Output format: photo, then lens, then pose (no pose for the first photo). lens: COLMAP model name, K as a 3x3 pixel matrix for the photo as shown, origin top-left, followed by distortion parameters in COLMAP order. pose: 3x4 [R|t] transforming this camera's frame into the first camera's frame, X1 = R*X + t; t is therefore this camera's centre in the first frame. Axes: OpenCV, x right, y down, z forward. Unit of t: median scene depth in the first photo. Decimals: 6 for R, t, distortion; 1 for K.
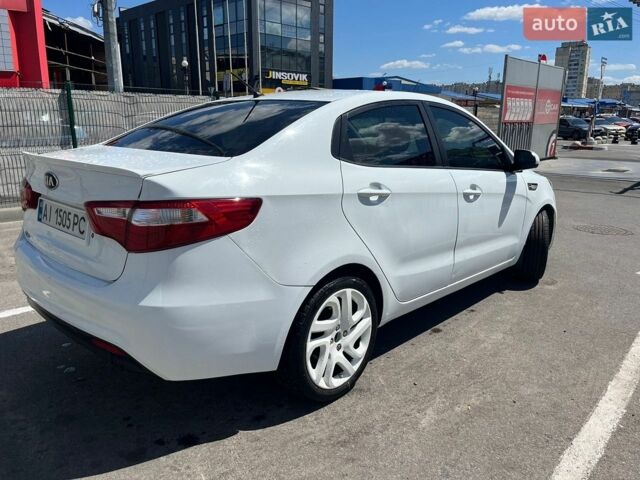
lens RADIAL K [[477.0, 0, 317.9], [0, 477.0, 239.7], [0, 0, 1]] dist [0.051877, -0.067375]
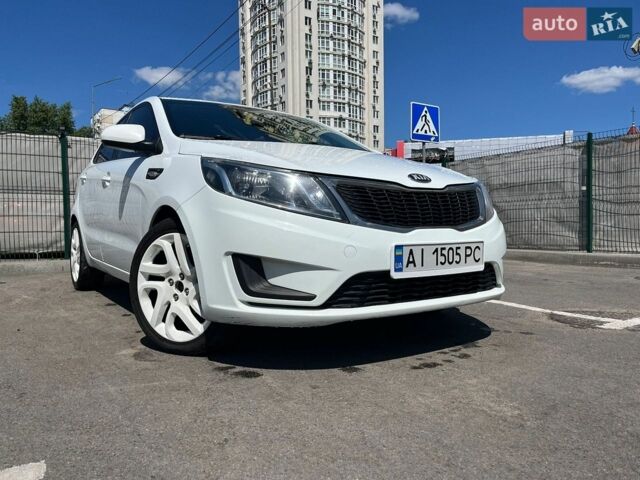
lens RADIAL K [[478.0, 0, 319.1], [0, 478.0, 243.0], [0, 0, 1]] dist [0.040311, -0.050345]
pose [[-0.199038, 0.029413, -0.979550, 1.269001], [-0.226552, 0.971092, 0.075192, -0.147684], [0.953445, 0.236885, -0.186621, 1.671506]]
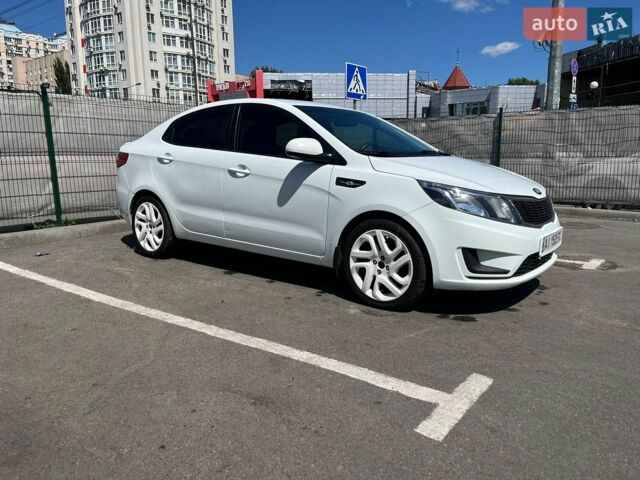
lens RADIAL K [[476.1, 0, 320.0], [0, 476.1, 240.0], [0, 0, 1]] dist [0.065685, -0.094275]
pose [[0.114926, 0.168519, -0.978976, 1.606860], [-0.232086, 0.962786, 0.138486, -0.146287], [0.965882, 0.211291, 0.149760, 1.046446]]
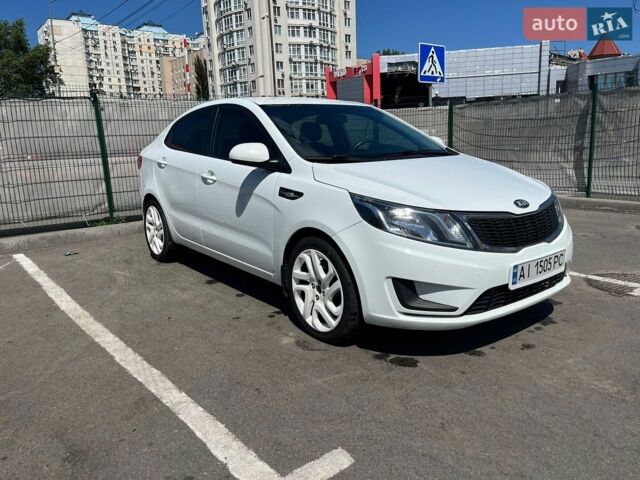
lens RADIAL K [[476.1, 0, 320.0], [0, 476.1, 240.0], [0, 0, 1]] dist [0.065685, -0.094275]
pose [[-0.137115, 0.198846, -0.970392, 1.469593], [-0.202673, 0.953288, 0.223978, -0.272388], [0.969600, 0.227382, -0.090409, 1.402931]]
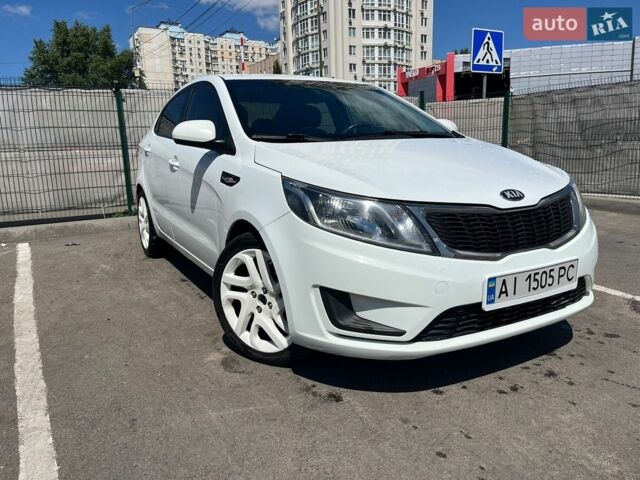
lens RADIAL K [[477.0, 0, 317.9], [0, 477.0, 239.7], [0, 0, 1]] dist [0.051877, -0.067375]
pose [[-0.286248, 0.185040, -0.940118, 1.256774], [-0.202628, 0.947293, 0.248149, -0.265672], [0.936485, 0.261527, -0.233666, 1.583148]]
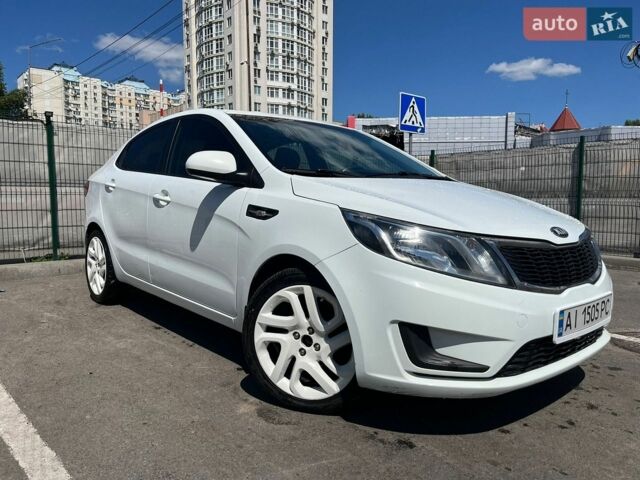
lens RADIAL K [[477.0, 0, 317.9], [0, 477.0, 239.7], [0, 0, 1]] dist [0.051877, -0.067375]
pose [[-0.087390, 0.078673, -0.993063, 1.268888], [-0.245658, 0.964388, 0.098019, -0.190050], [0.965409, 0.252520, -0.064951, 1.384690]]
